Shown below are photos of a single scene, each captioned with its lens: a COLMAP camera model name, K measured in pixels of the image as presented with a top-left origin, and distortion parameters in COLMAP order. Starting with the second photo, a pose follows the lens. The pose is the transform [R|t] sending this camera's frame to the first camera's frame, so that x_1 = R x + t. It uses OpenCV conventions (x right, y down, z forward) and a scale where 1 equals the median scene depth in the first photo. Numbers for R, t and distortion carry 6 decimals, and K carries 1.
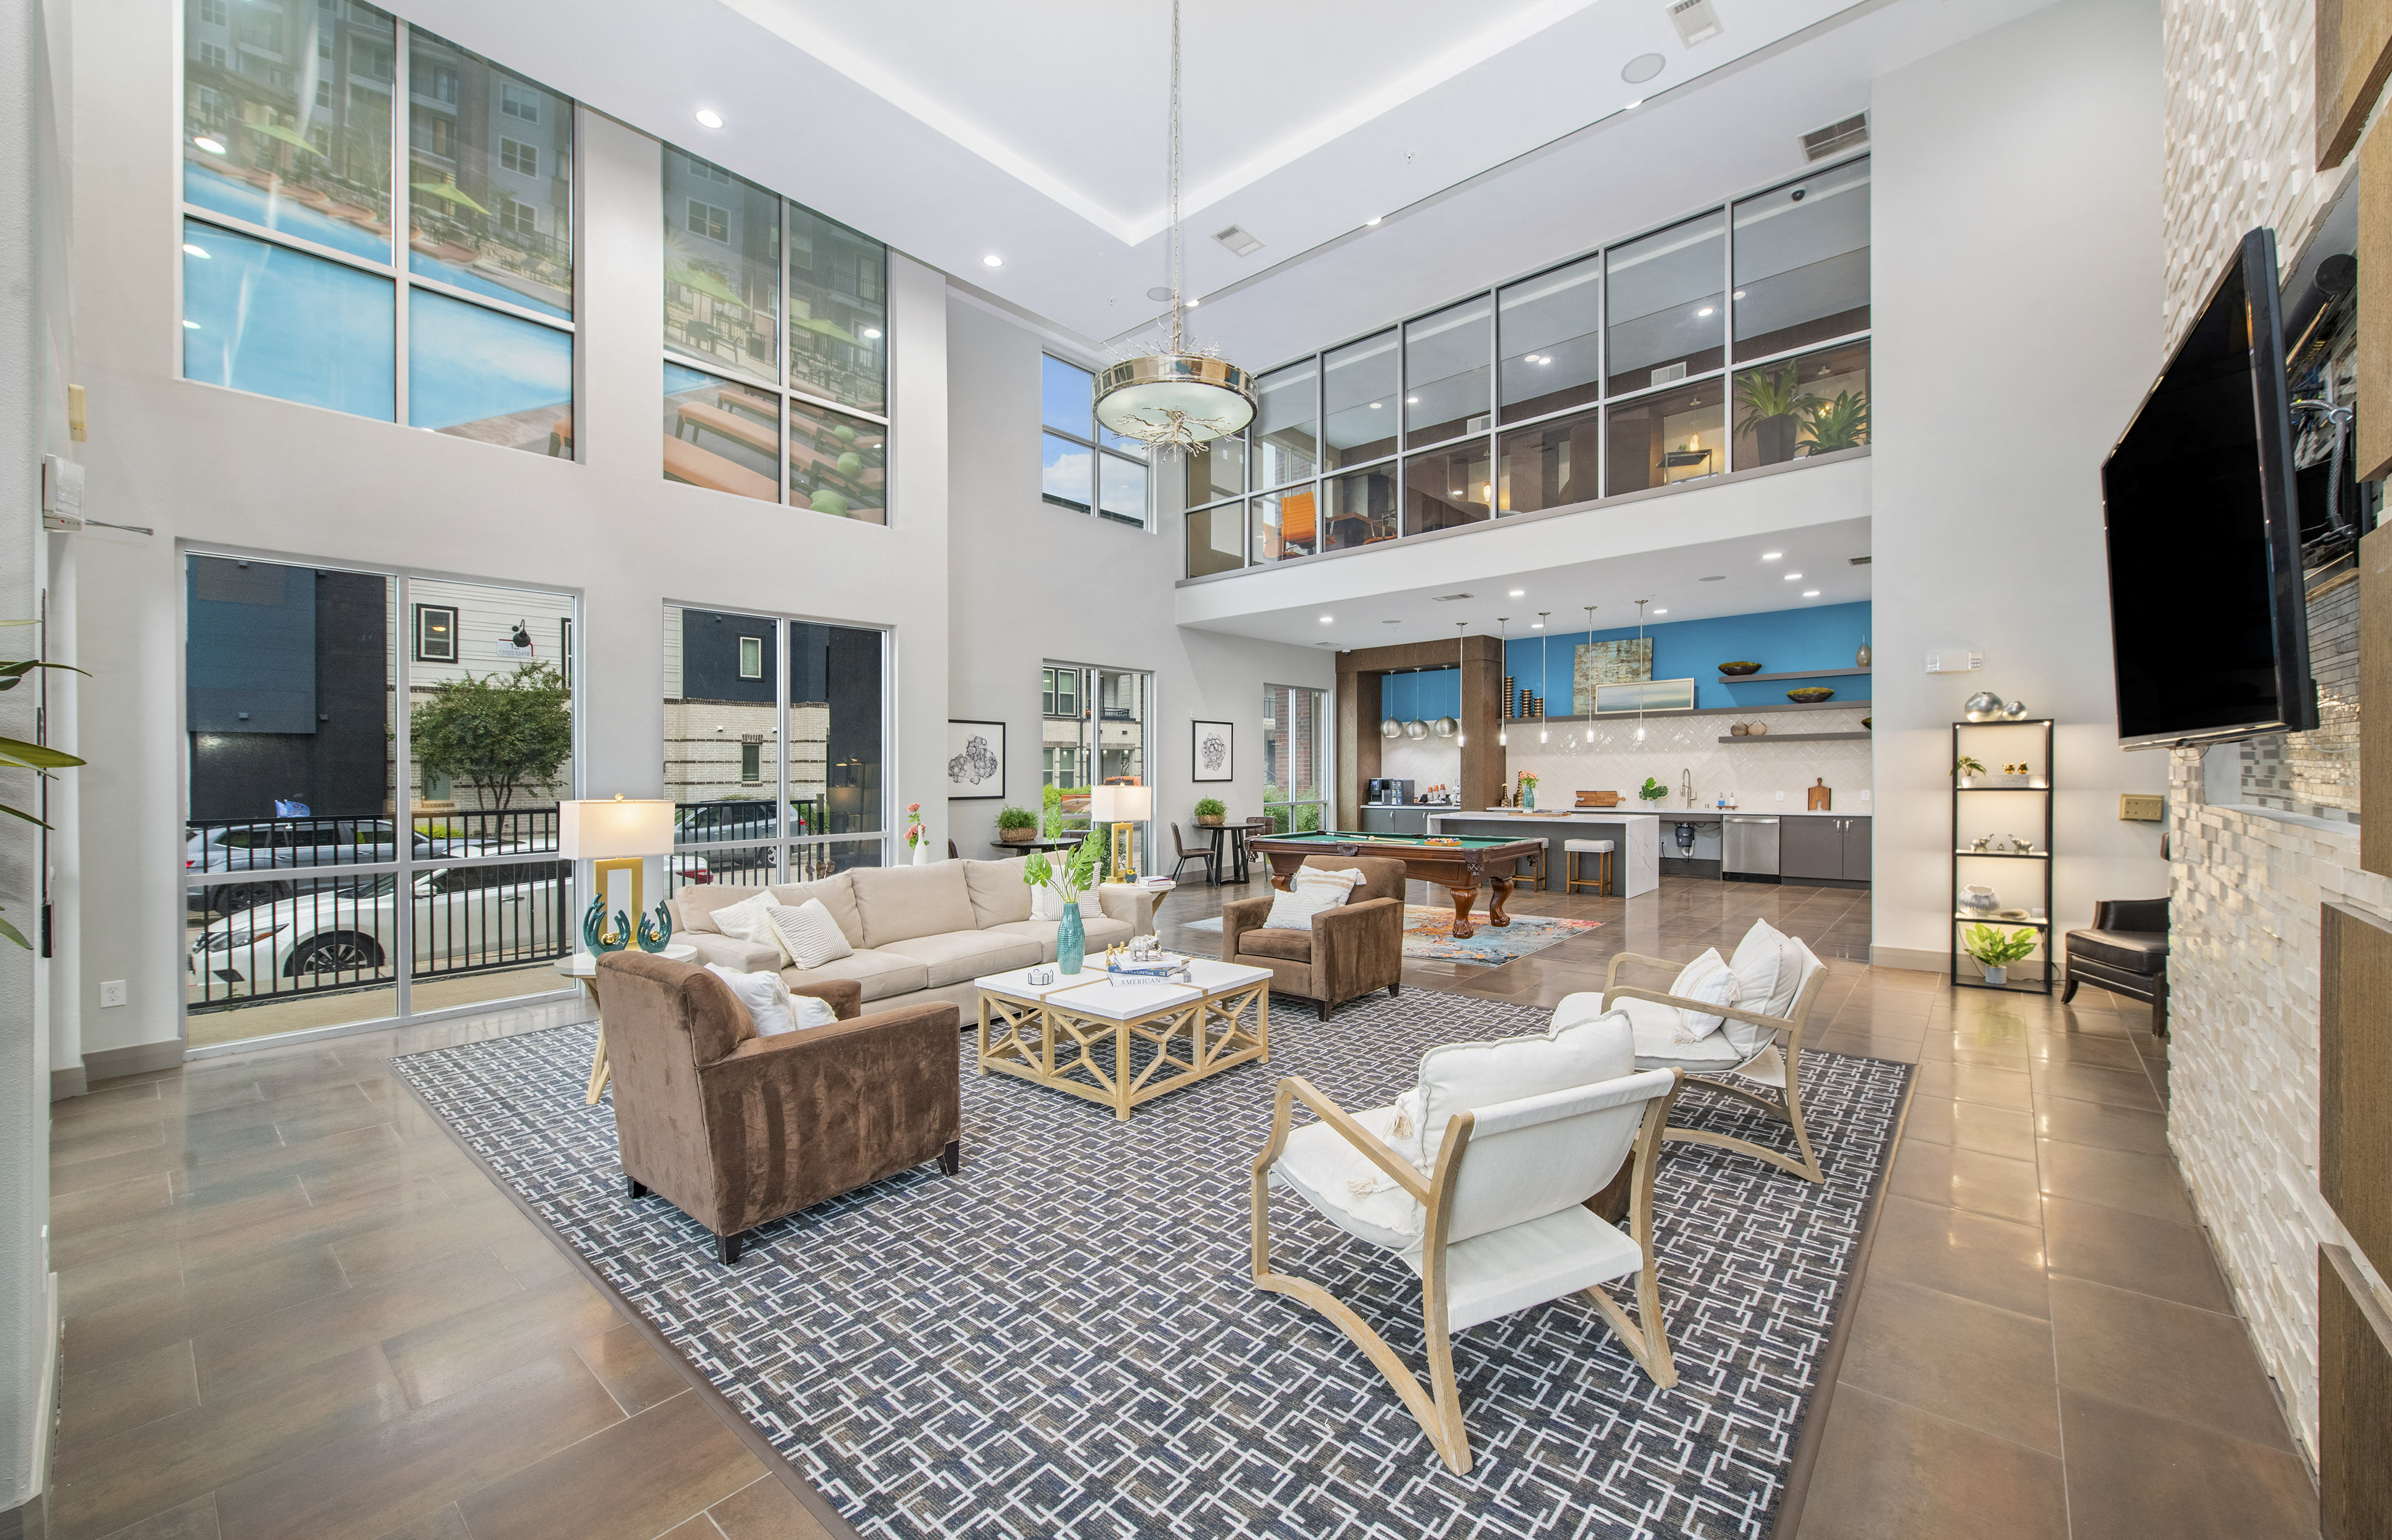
lens RADIAL K [[939.1, 0, 1196.0], [0, 939.1, 770.0], [0, 0, 1]] dist [-0.000009, -0.000002]
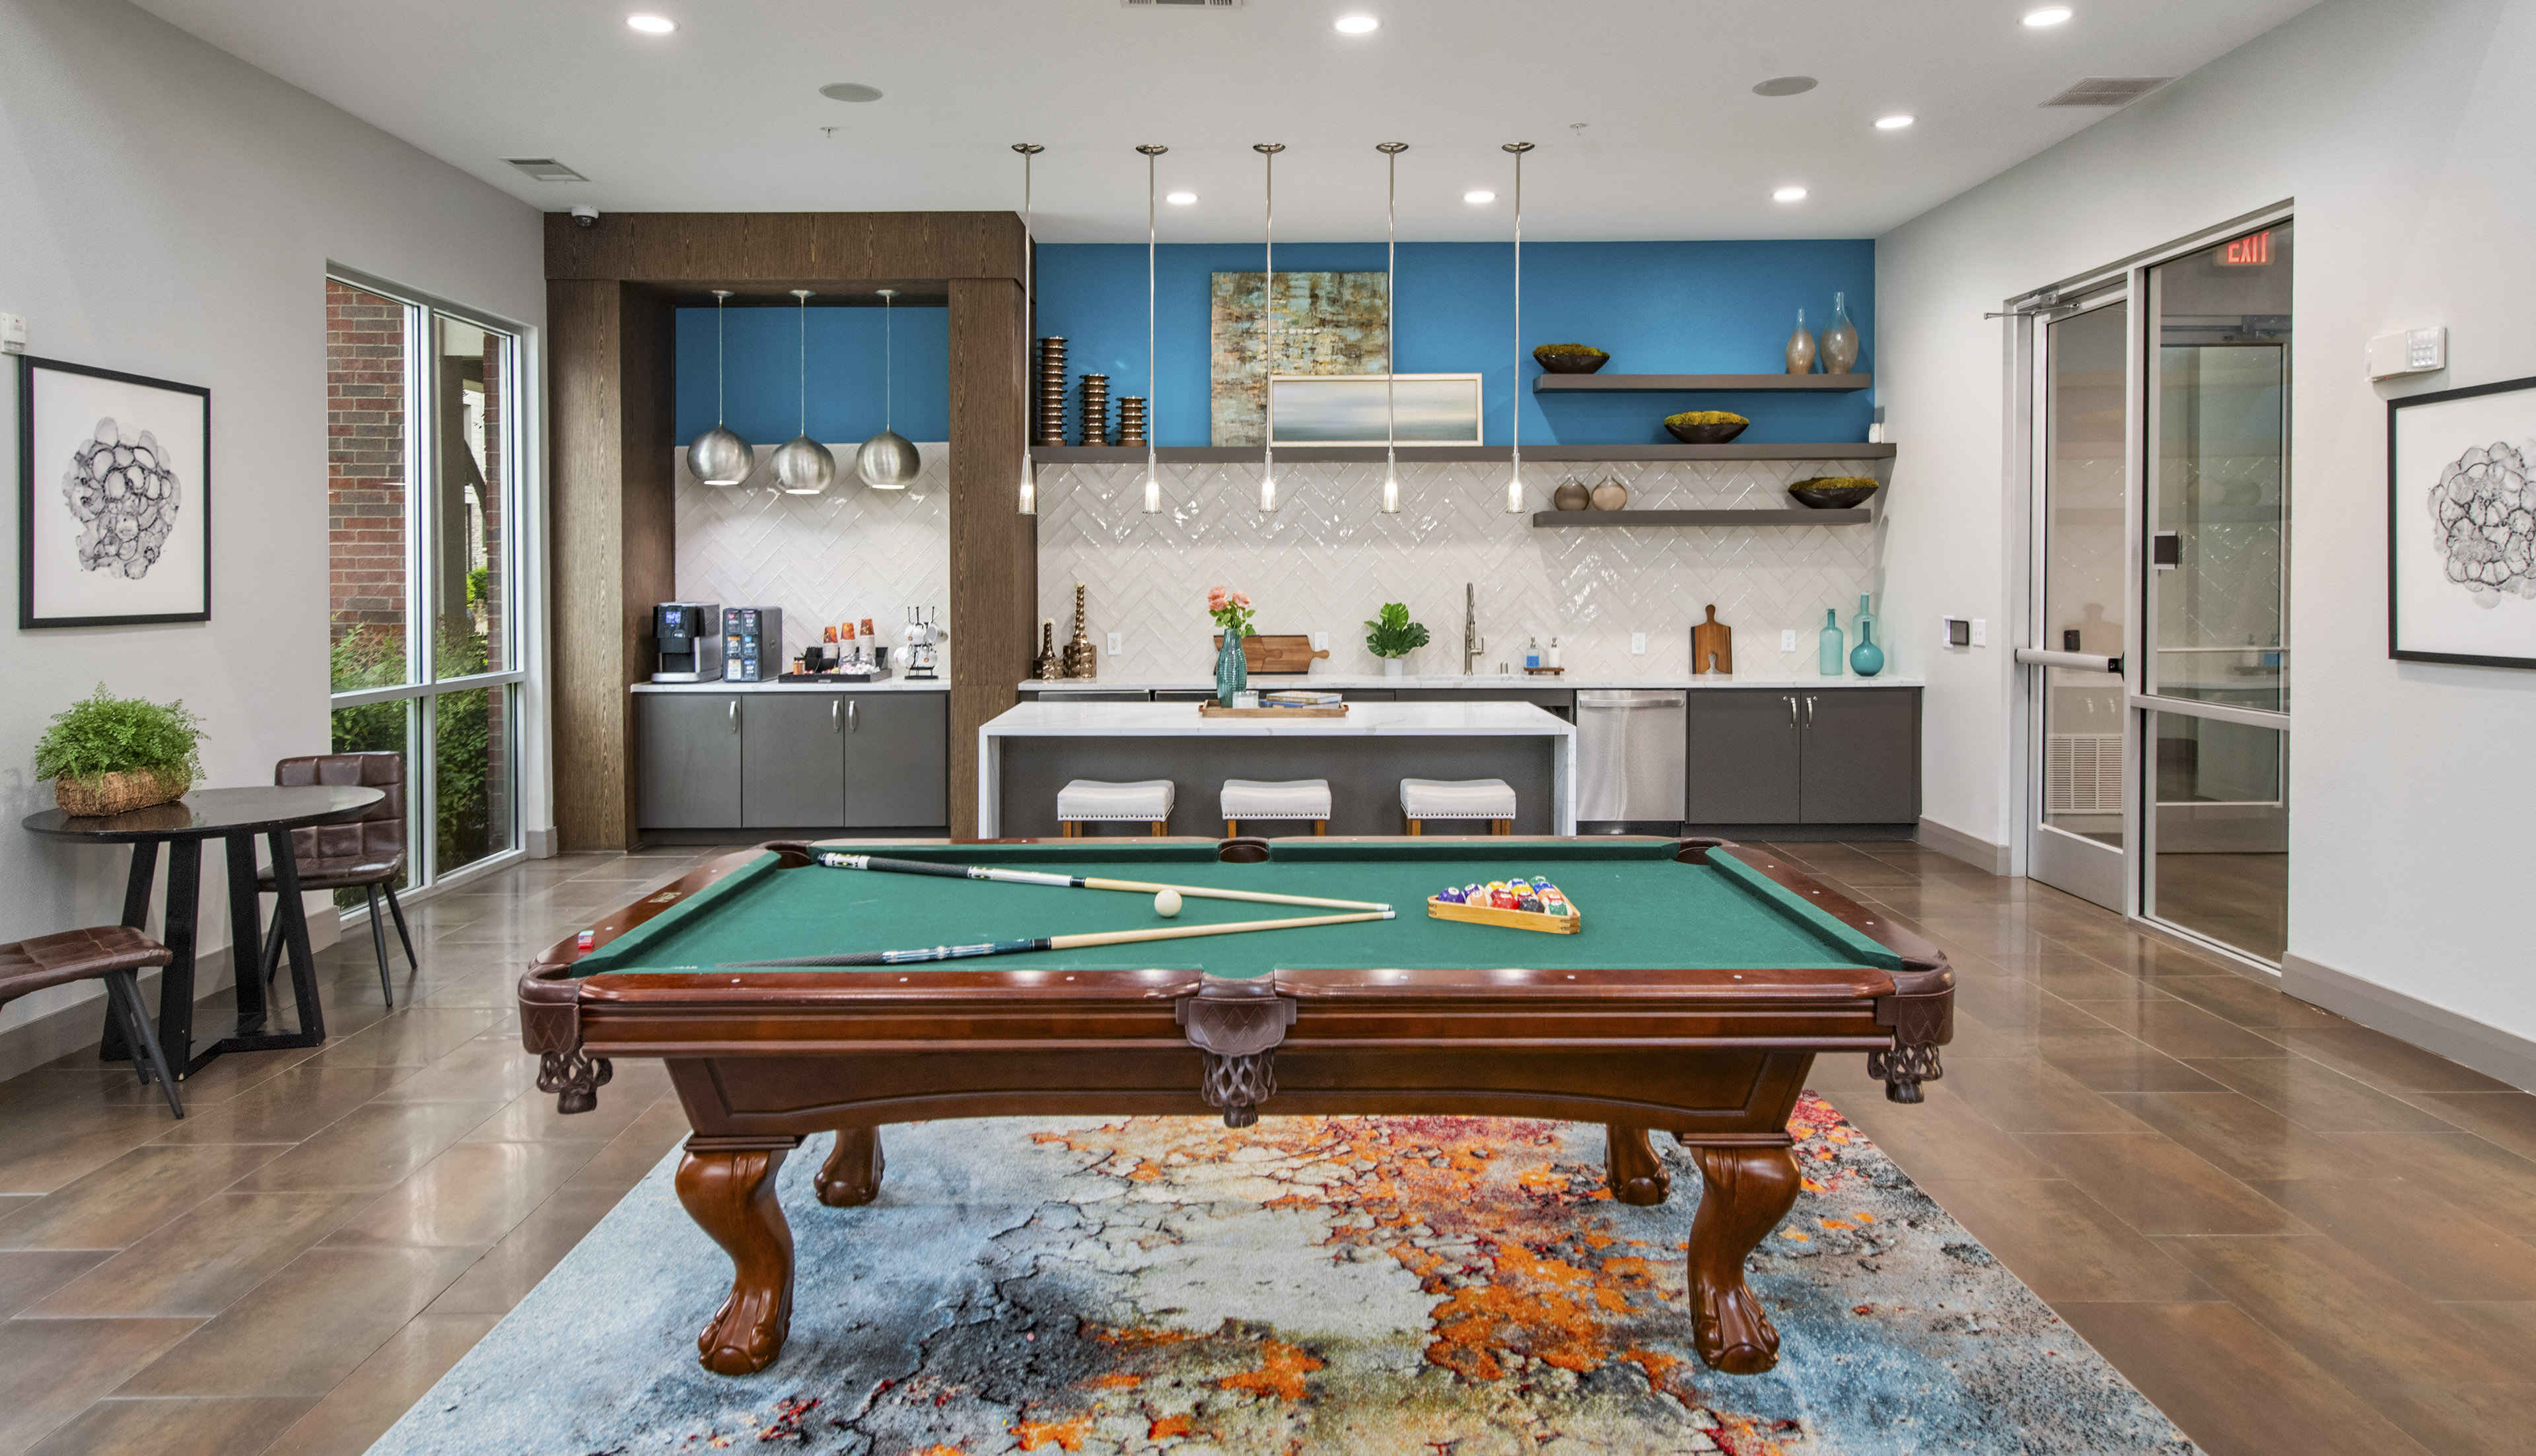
lens RADIAL K [[1561.5, 0, 1265.3], [0, 1561.5, 620.6], [0, 0, 1]] dist [0.000725, -0.021049]
pose [[0.755979, -0.009399, 0.654529, -0.019578], [-0.008473, 0.999673, 0.024142, -0.000520], [-0.654542, -0.023796, 0.755651, 0.489007]]
